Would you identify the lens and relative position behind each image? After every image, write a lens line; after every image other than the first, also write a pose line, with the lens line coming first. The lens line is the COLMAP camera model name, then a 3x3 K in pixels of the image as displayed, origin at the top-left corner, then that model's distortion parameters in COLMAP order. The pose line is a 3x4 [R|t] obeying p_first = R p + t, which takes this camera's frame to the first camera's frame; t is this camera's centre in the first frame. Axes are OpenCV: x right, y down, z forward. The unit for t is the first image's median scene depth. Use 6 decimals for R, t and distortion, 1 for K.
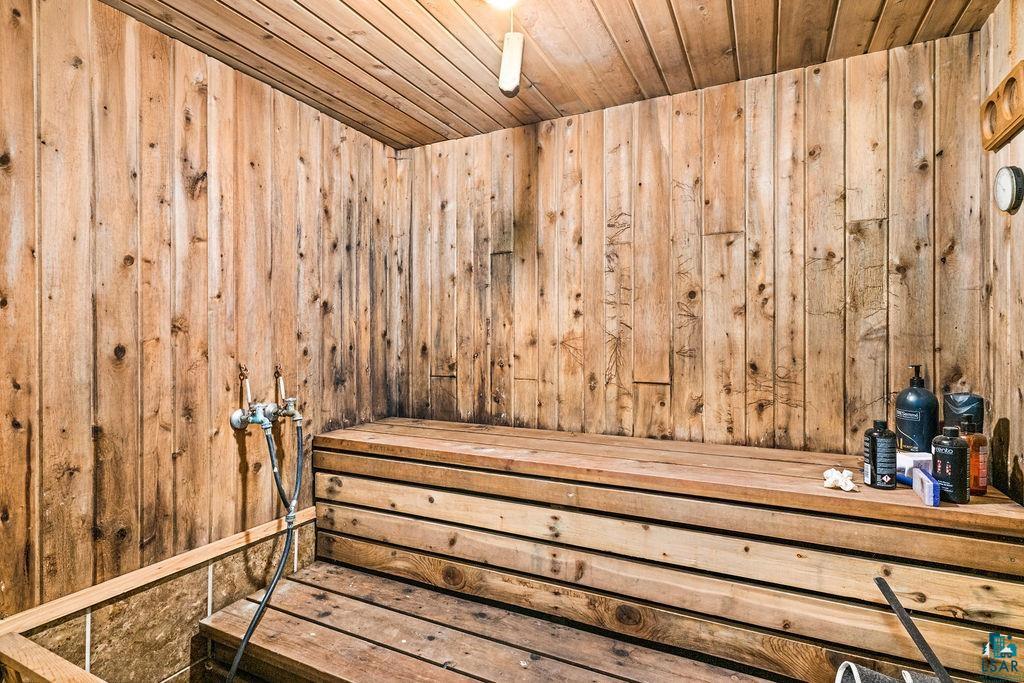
lens RADIAL K [[500.5, 0, 518.6], [0, 500.5, 337.8], [0, 0, 1]] dist [0.003307, 0.000965]
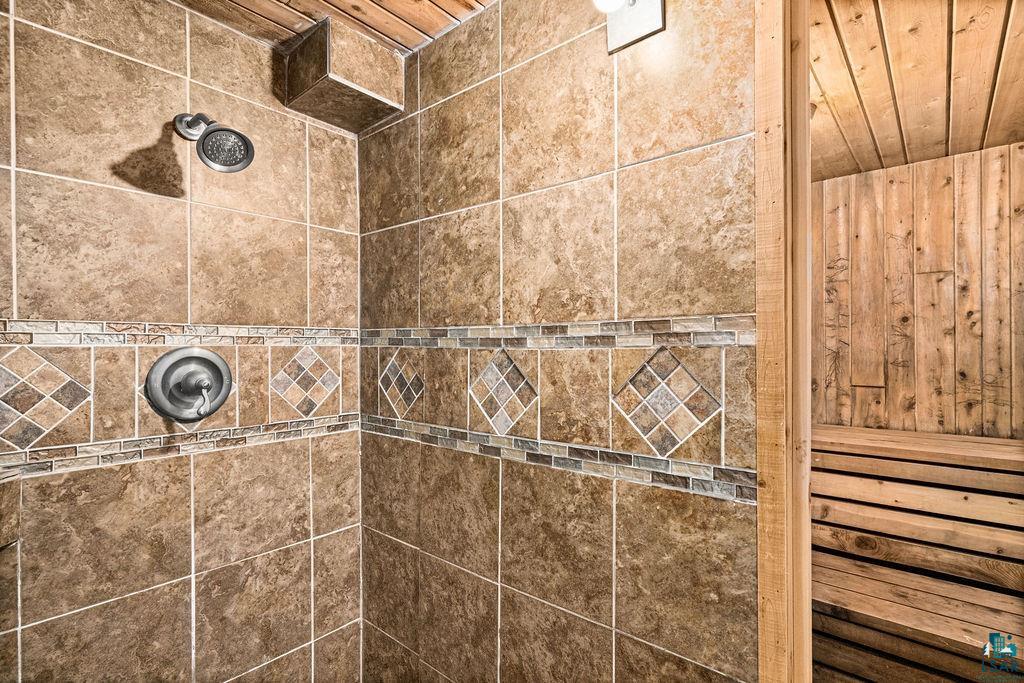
lens RADIAL K [[500.5, 0, 506.5], [0, 500.5, 347.9], [0, 0, 1]] dist [0.003307, 0.000965]
pose [[0.968954, -0.003196, -0.247221, -0.357029], [0.002543, 0.999992, -0.002960, -0.010661], [0.247228, 0.002240, 0.968955, -0.559344]]
